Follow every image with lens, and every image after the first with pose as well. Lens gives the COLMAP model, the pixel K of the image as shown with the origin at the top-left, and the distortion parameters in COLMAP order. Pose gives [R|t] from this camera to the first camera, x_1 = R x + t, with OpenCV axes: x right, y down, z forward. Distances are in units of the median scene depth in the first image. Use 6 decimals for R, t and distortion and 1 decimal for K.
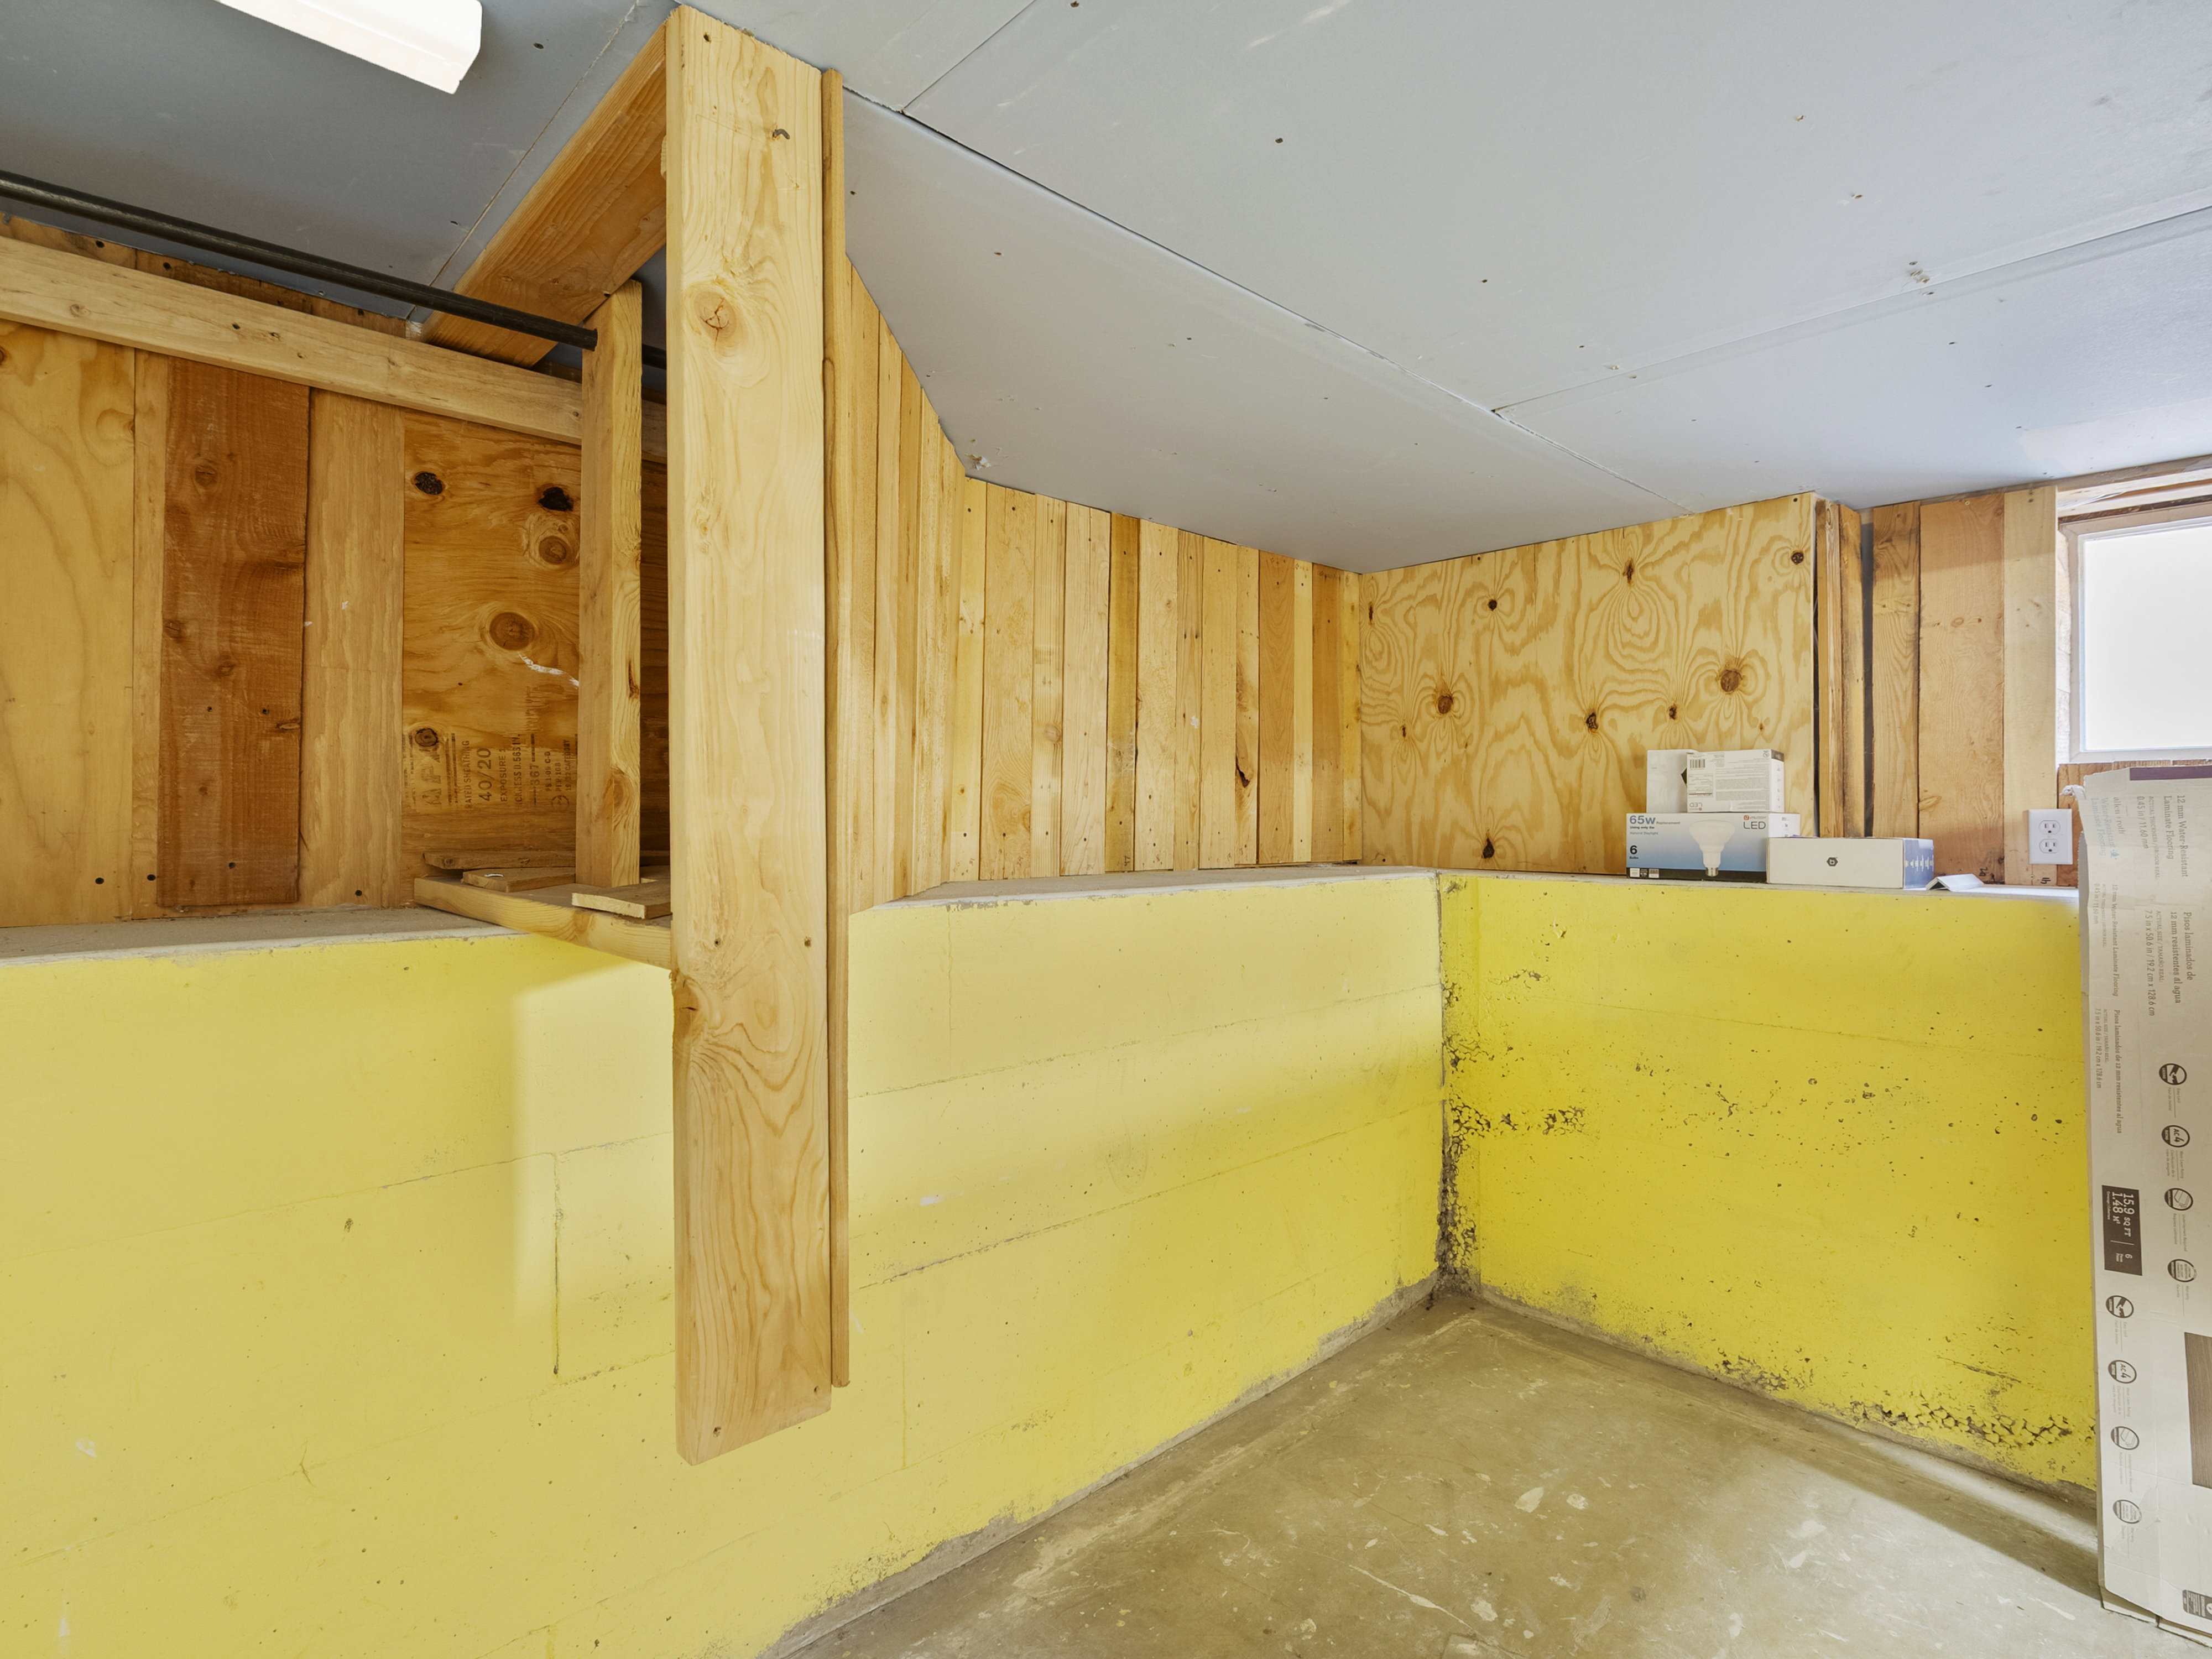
lens RADIAL K [[1127.4, 0, 1104.0], [0, 1127.4, 822.0], [0, 0, 1]] dist [-0.005639, 0.003786]
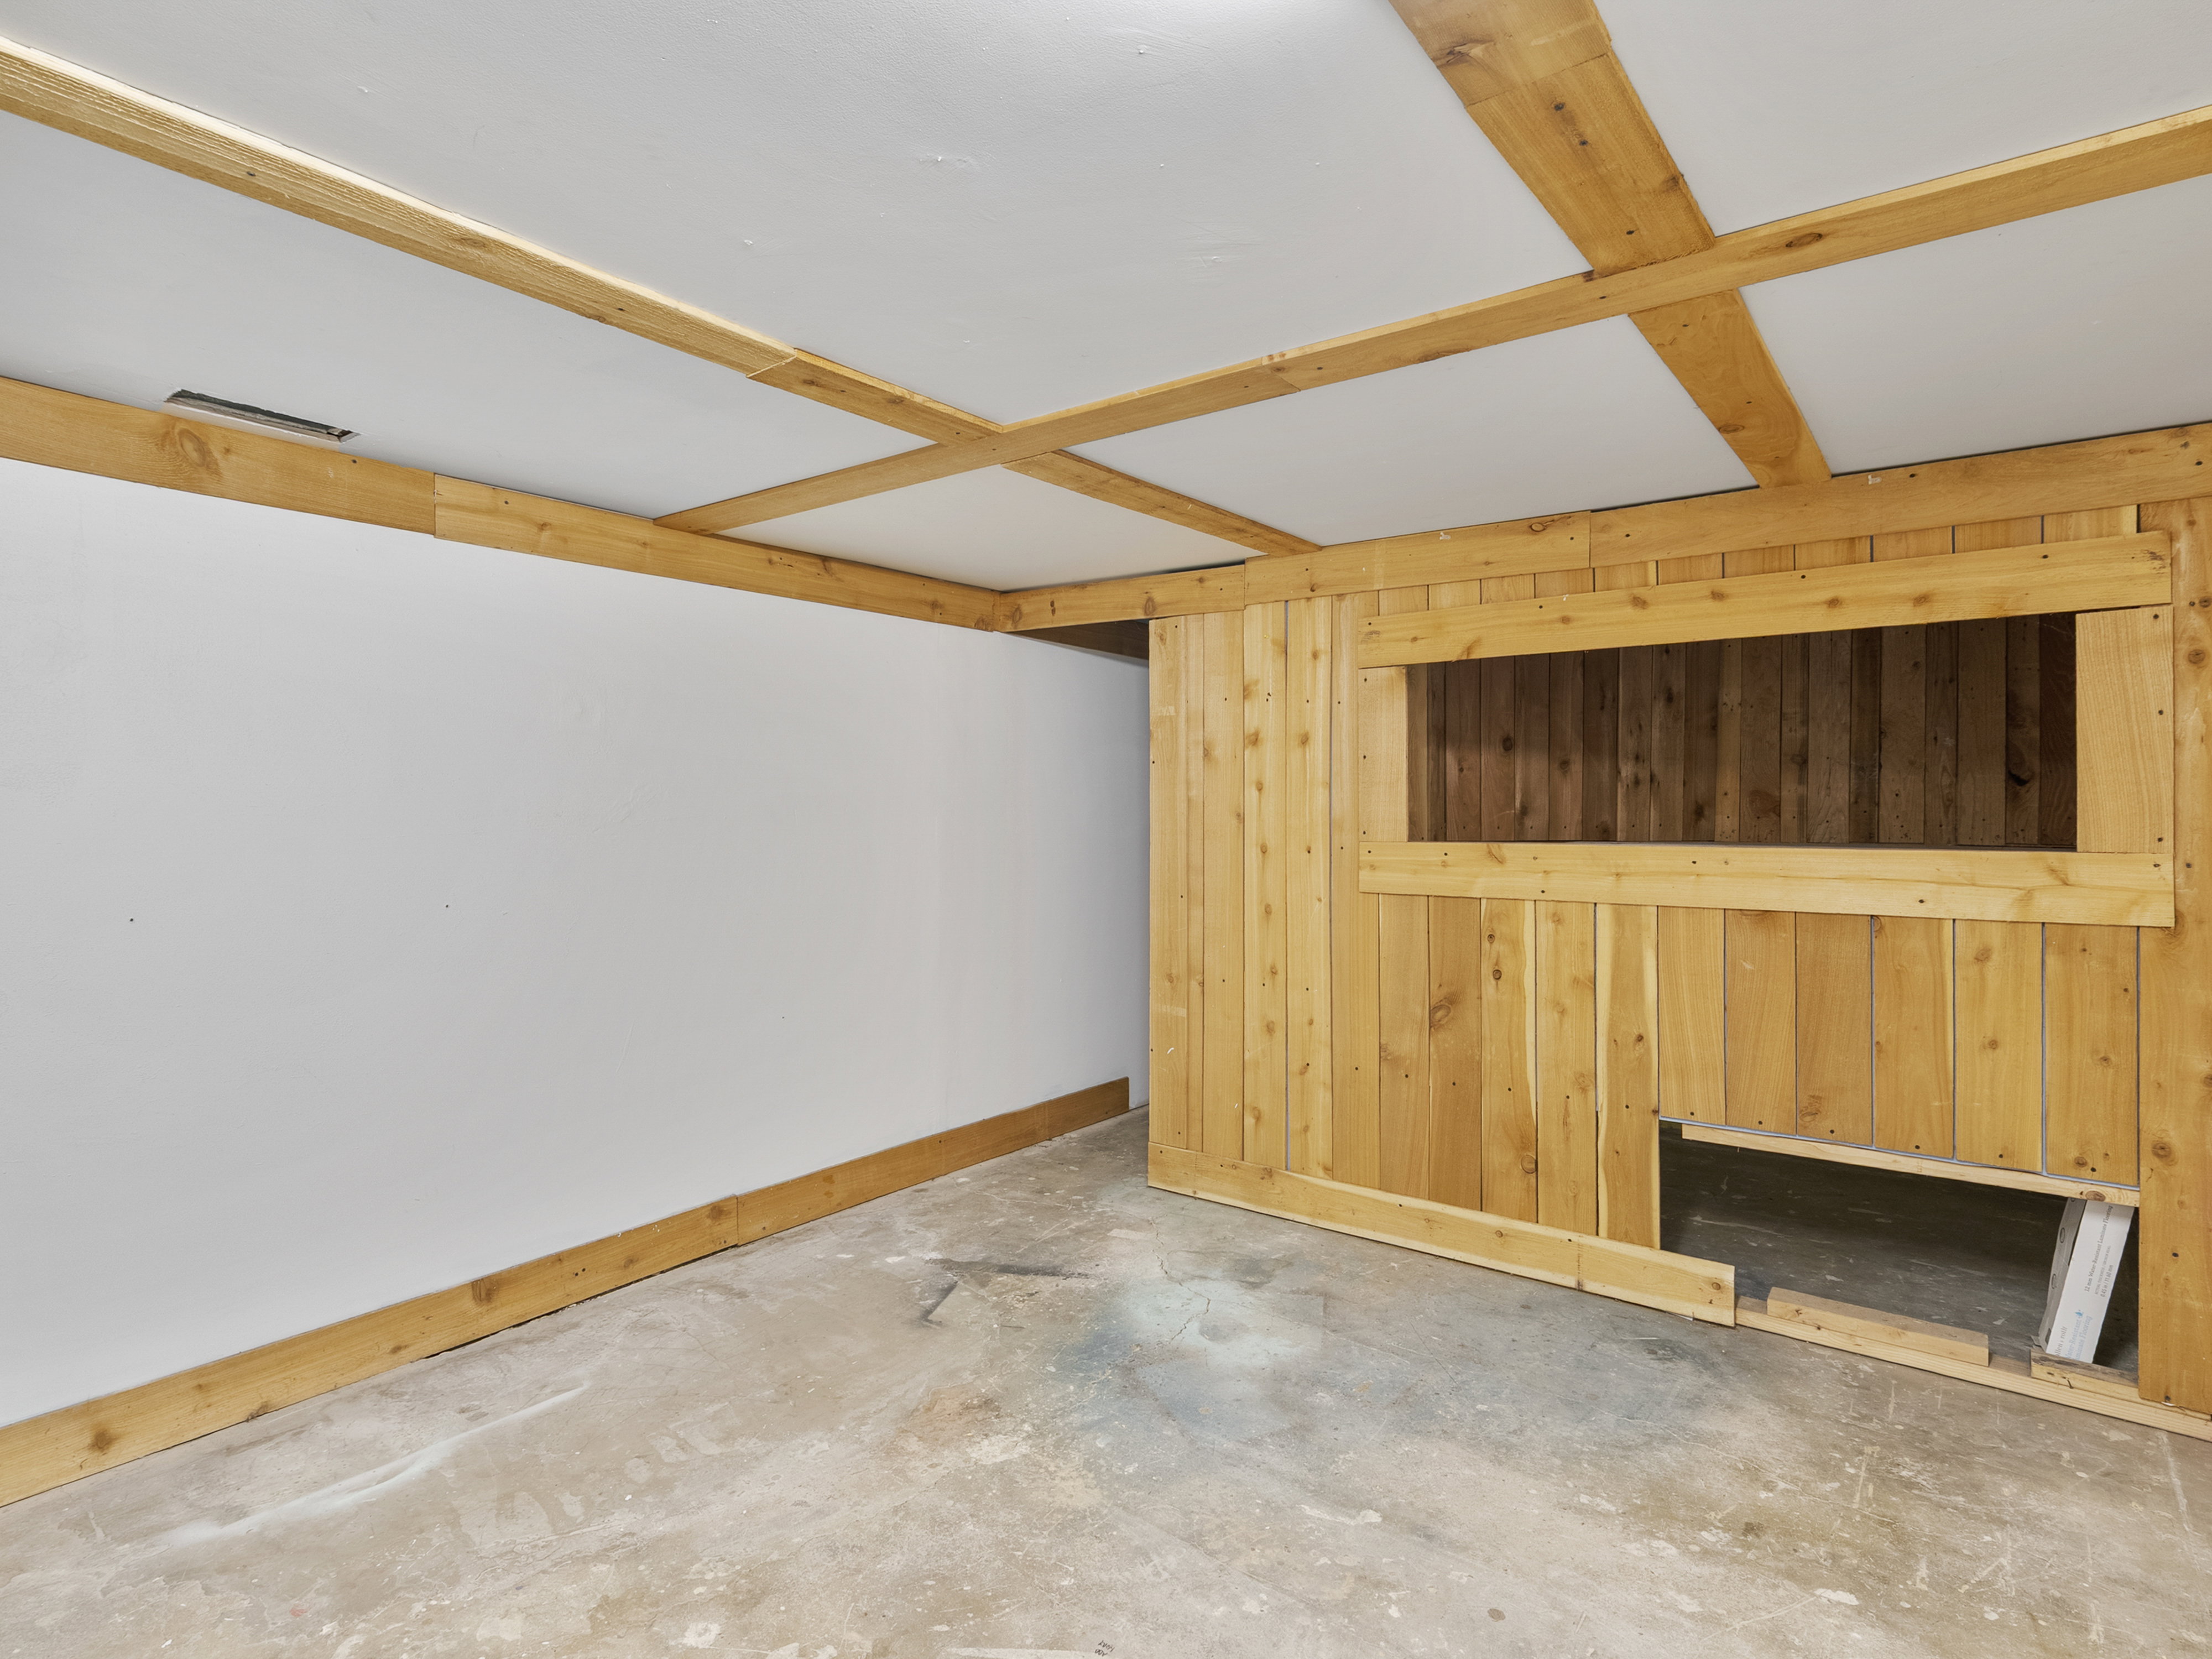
lens RADIAL K [[1127.4, 0, 1105.1], [0, 1127.4, 809.5], [0, 0, 1]] dist [-0.005639, 0.003786]
pose [[0.162221, -0.000795, -0.986754, 1.435807], [-0.010008, 0.999947, -0.002451, 0.011965], [0.986704, 0.010273, 0.162204, -0.308906]]
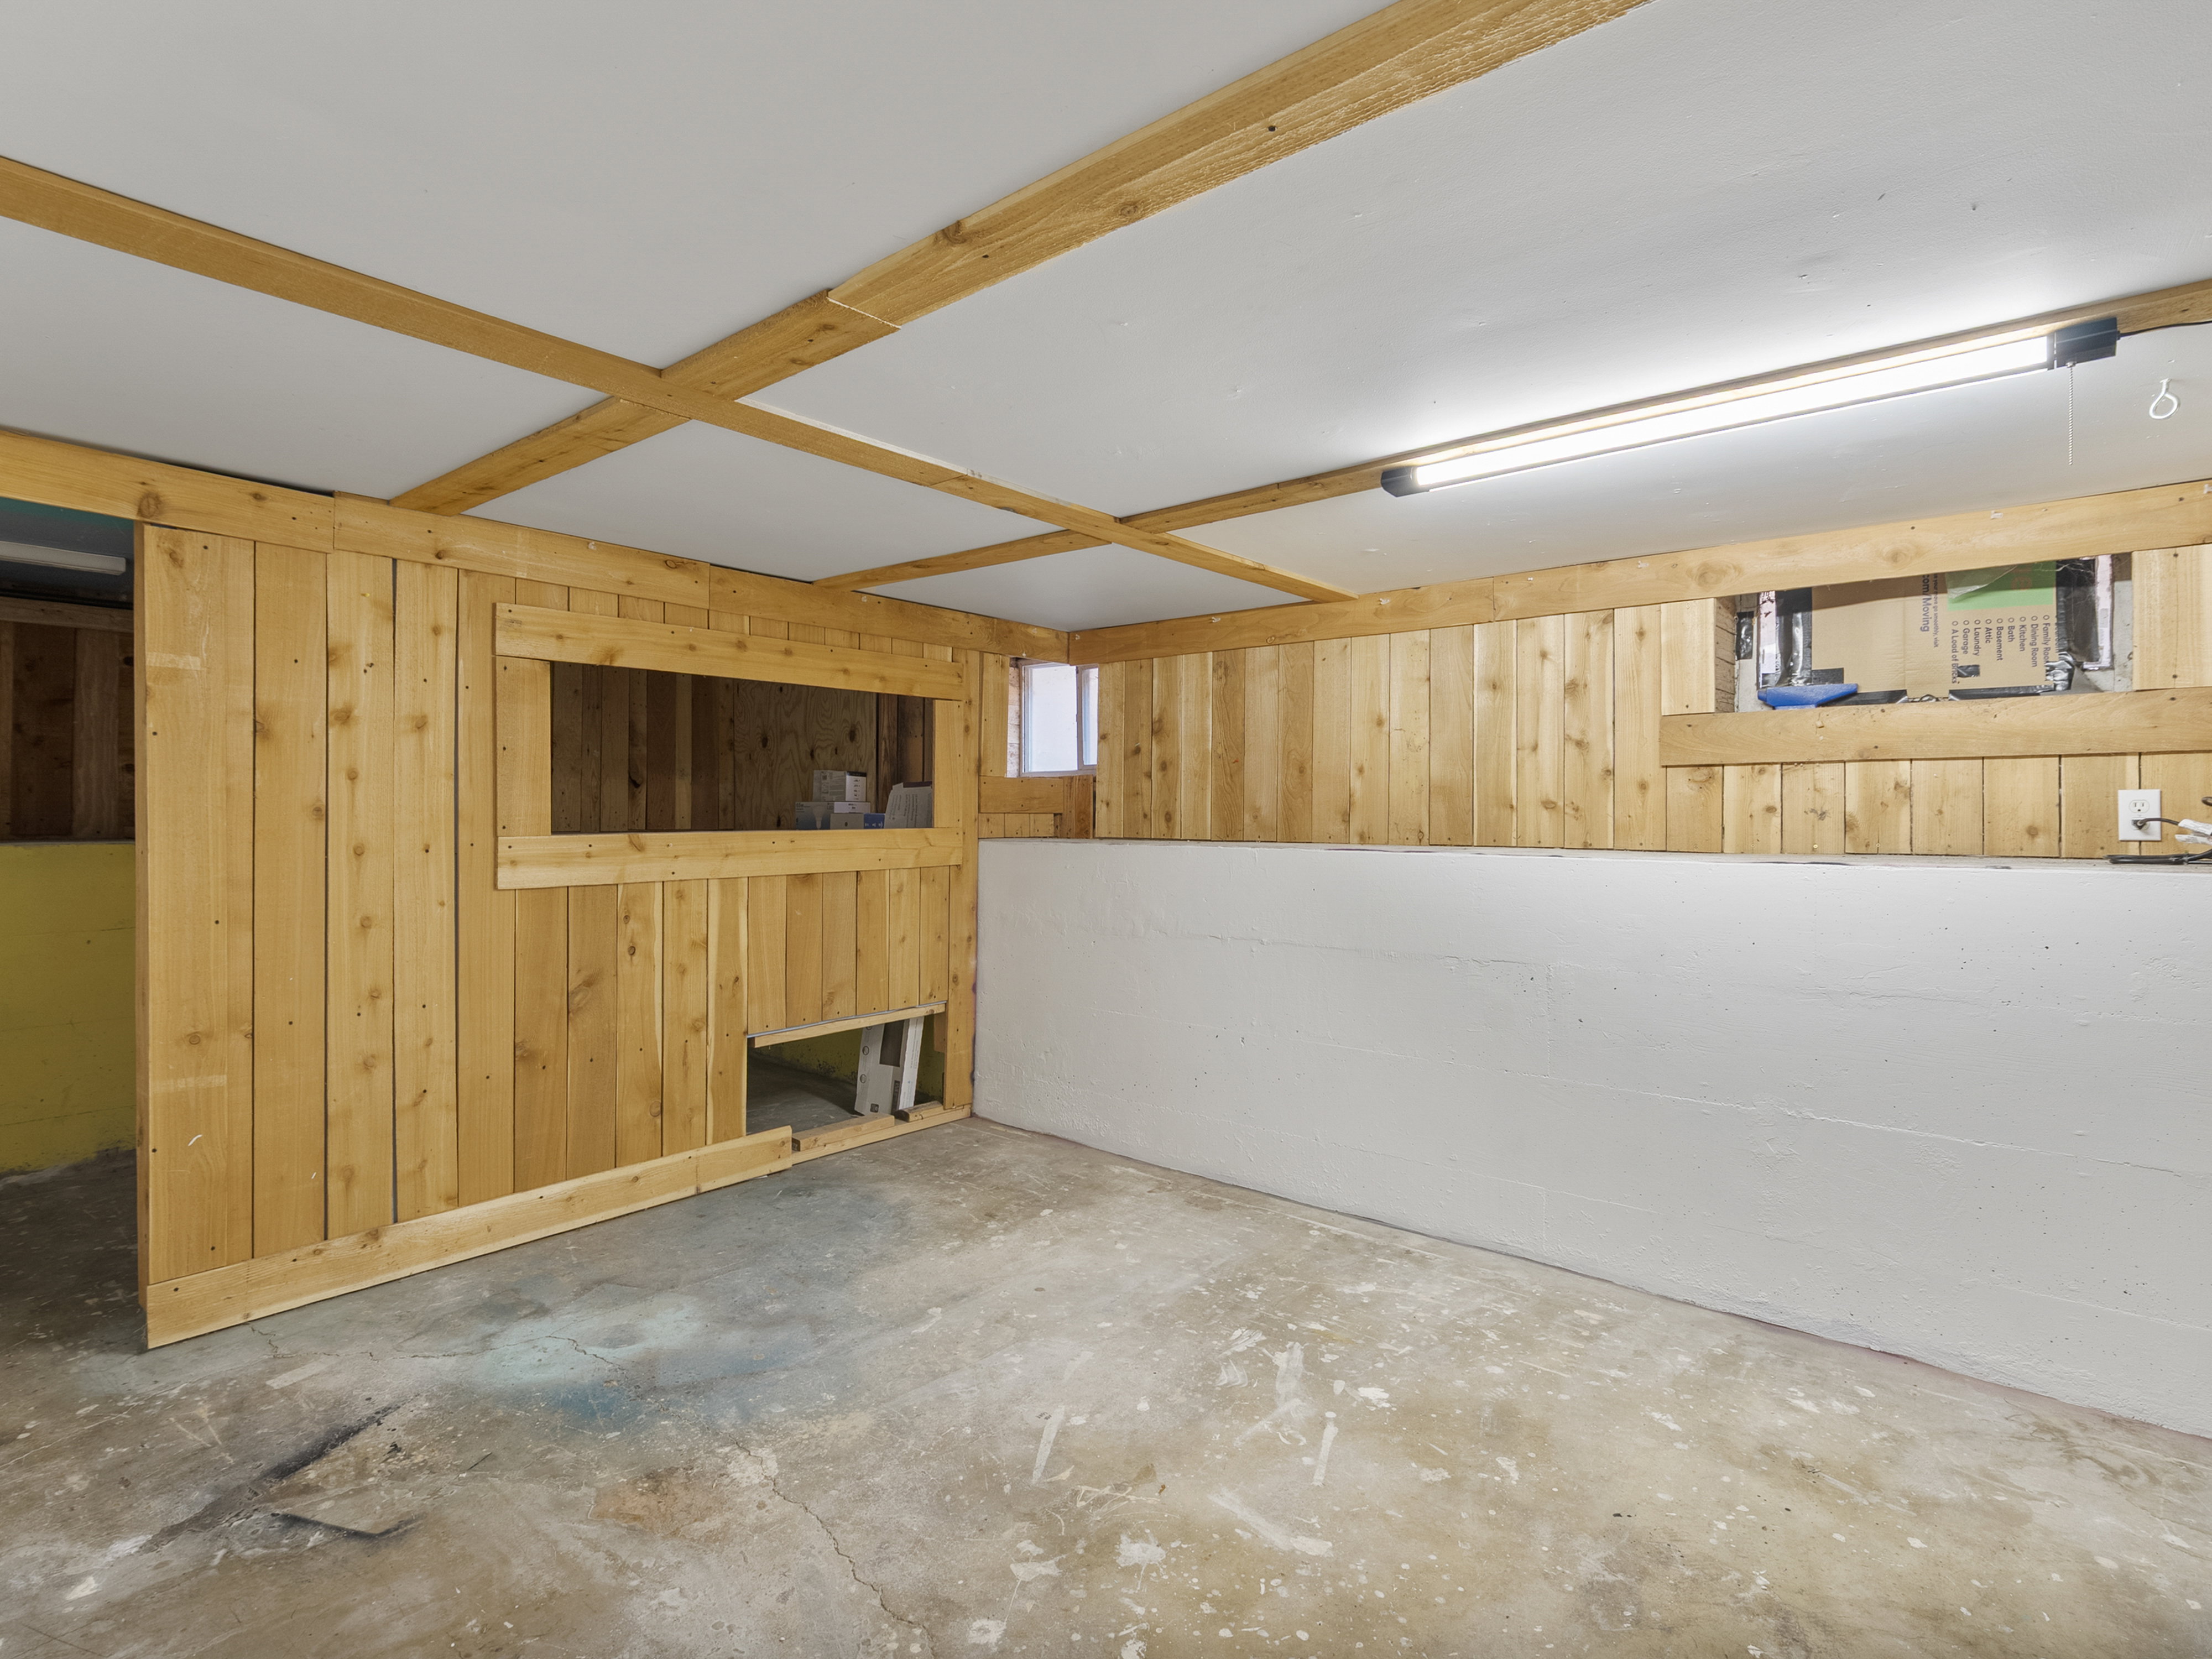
lens RADIAL K [[1127.4, 0, 1093.1], [0, 1127.4, 825.0], [0, 0, 1]] dist [-0.005639, 0.003786]
pose [[0.995036, -0.000751, 0.099508, 0.785666], [0.000220, 0.999986, 0.005346, 0.022246], [-0.099511, -0.005297, 0.995022, -1.039213]]
